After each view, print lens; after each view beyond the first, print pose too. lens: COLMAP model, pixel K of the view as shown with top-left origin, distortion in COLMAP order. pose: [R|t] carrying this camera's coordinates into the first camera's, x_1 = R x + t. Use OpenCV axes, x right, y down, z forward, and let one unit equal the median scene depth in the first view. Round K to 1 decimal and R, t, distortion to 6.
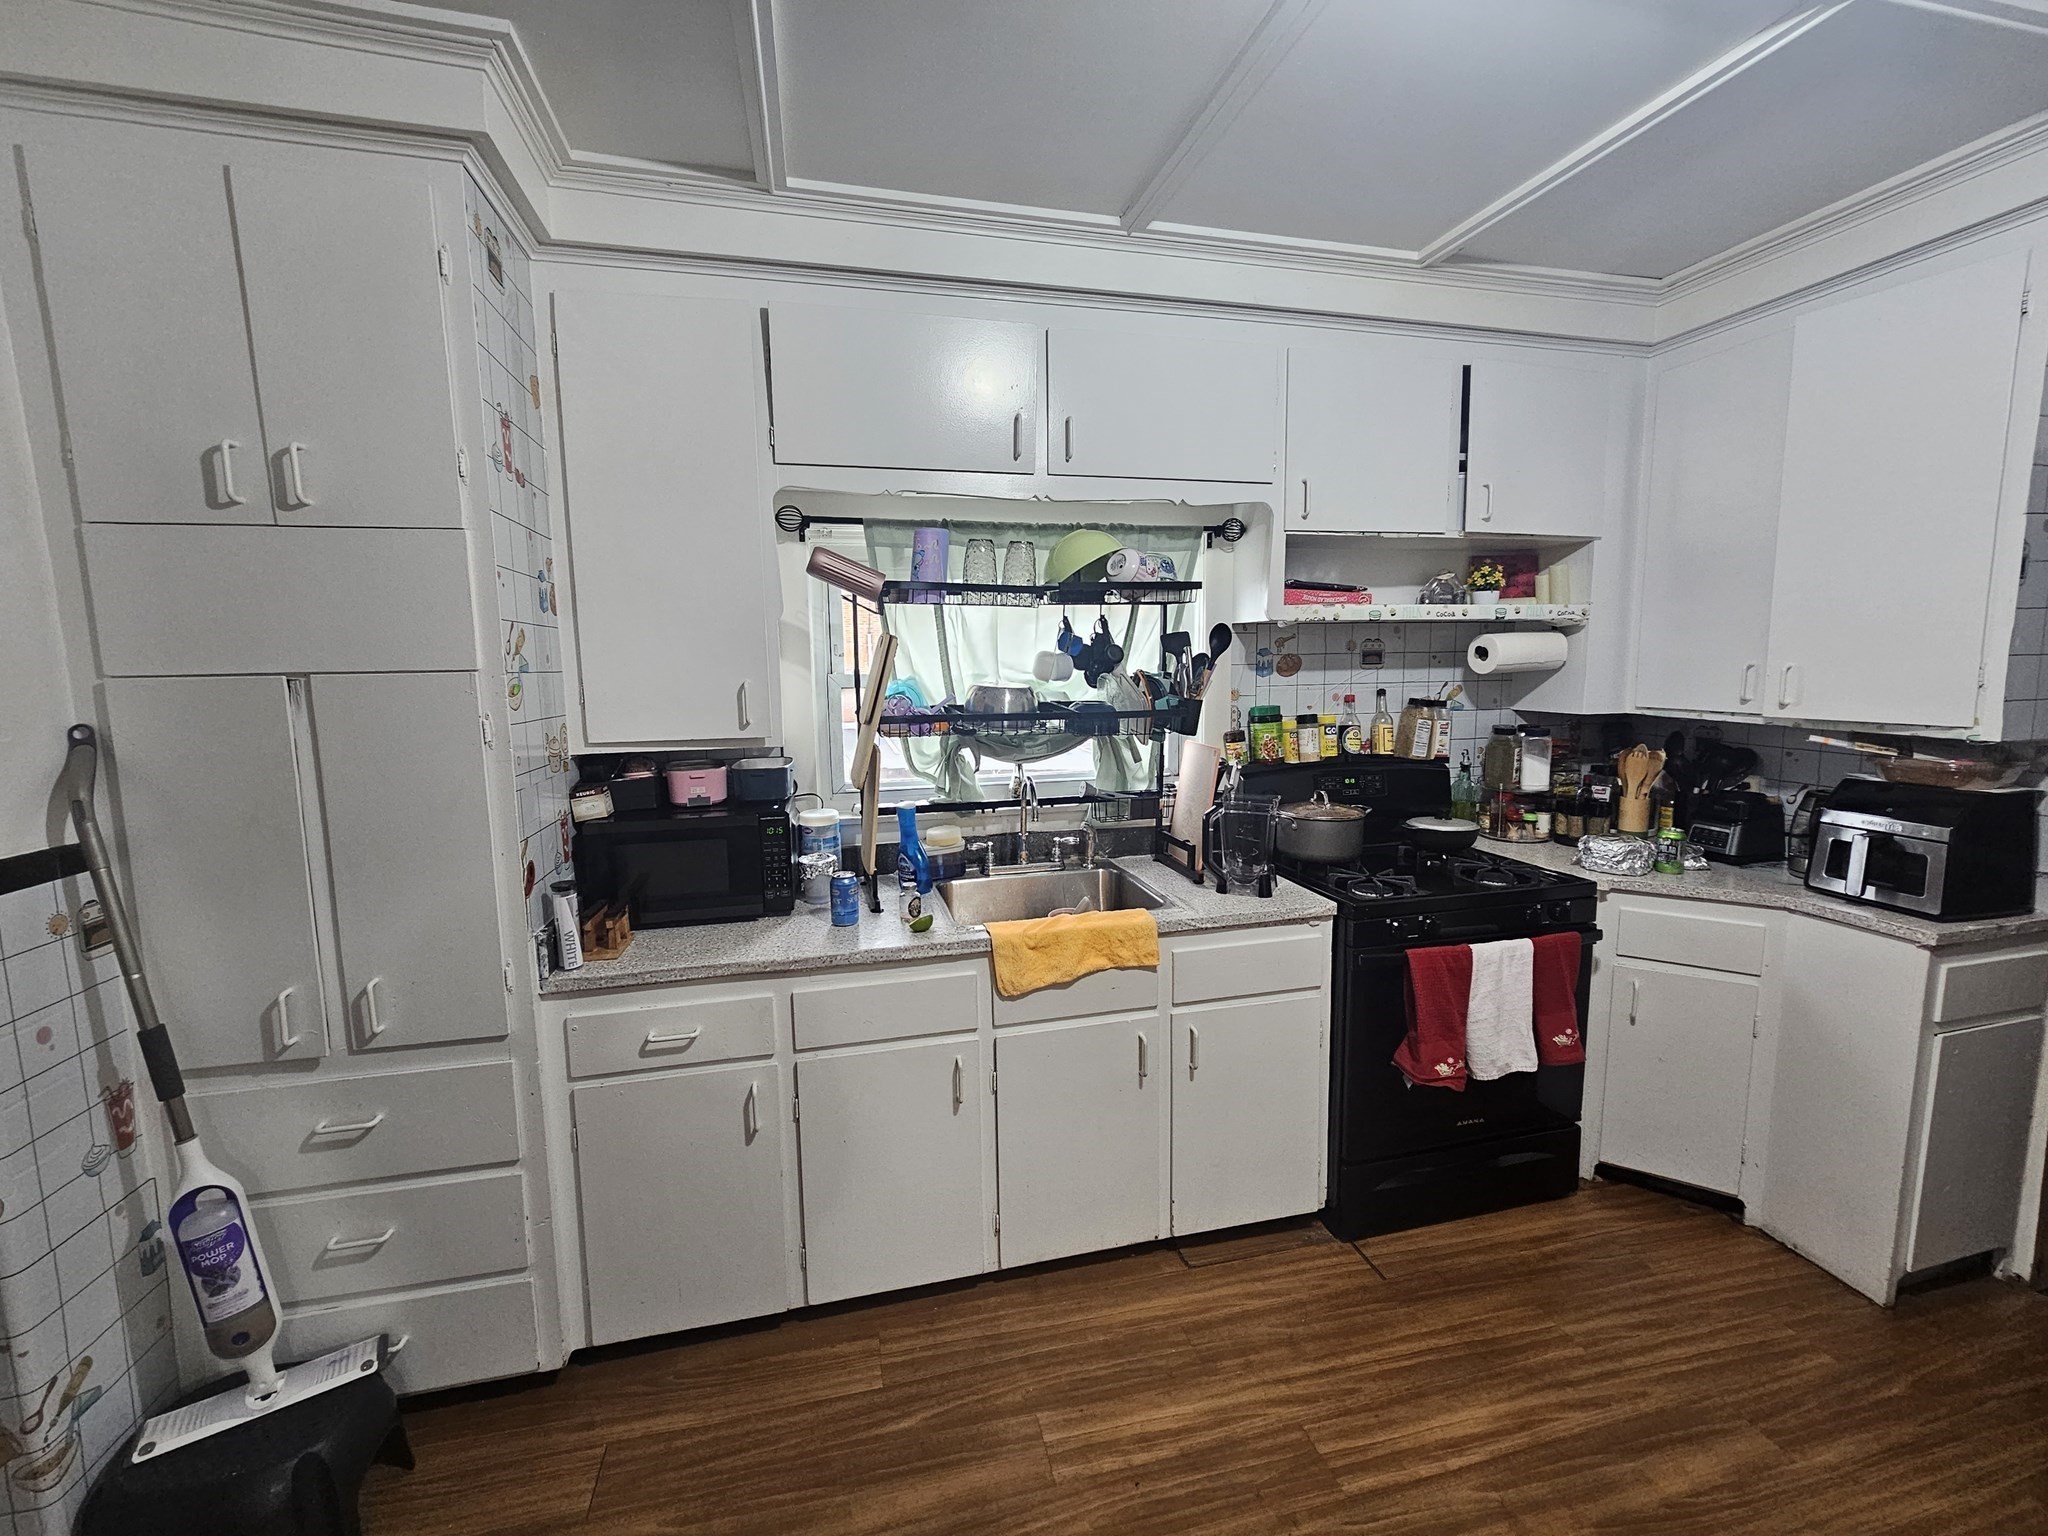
lens RADIAL K [[849.7, 0, 1028.4], [0, 849.7, 754.5], [0, 0, 1]] dist [-0.004796, 0.002059]
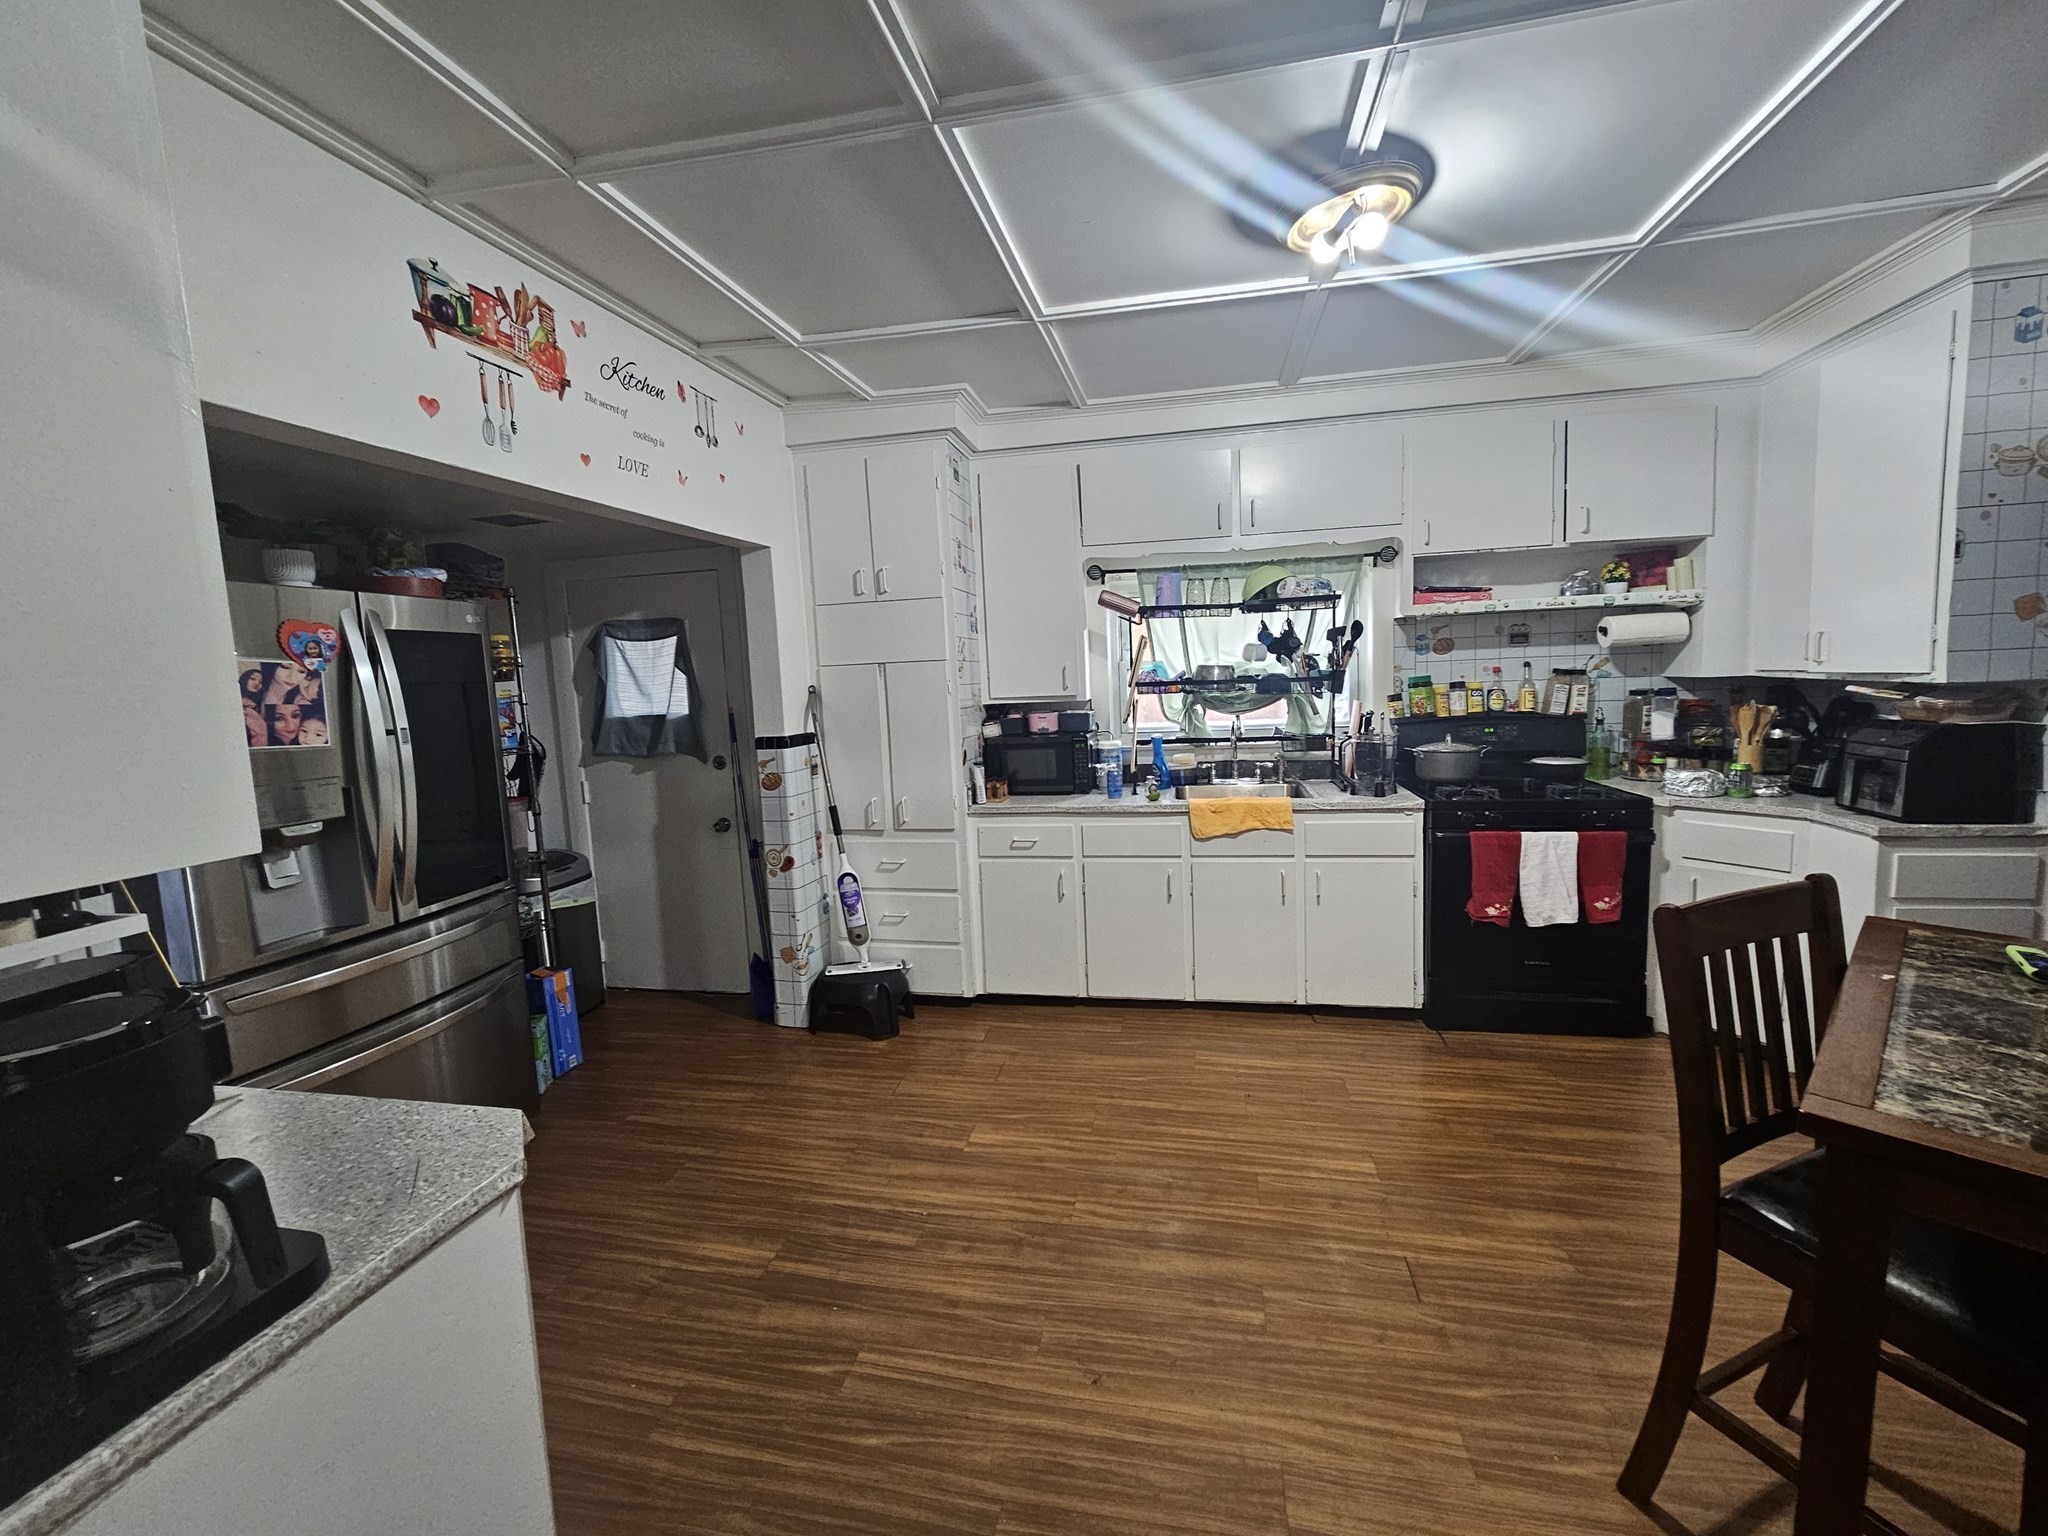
lens RADIAL K [[849.7, 0, 1025.3], [0, 849.7, 764.9], [0, 0, 1]] dist [-0.004796, 0.002059]
pose [[0.903398, 0.022554, -0.428210, 0.373468], [-0.019193, 0.999742, 0.012165, 0.108225], [0.428374, -0.002771, 0.903597, -0.695020]]
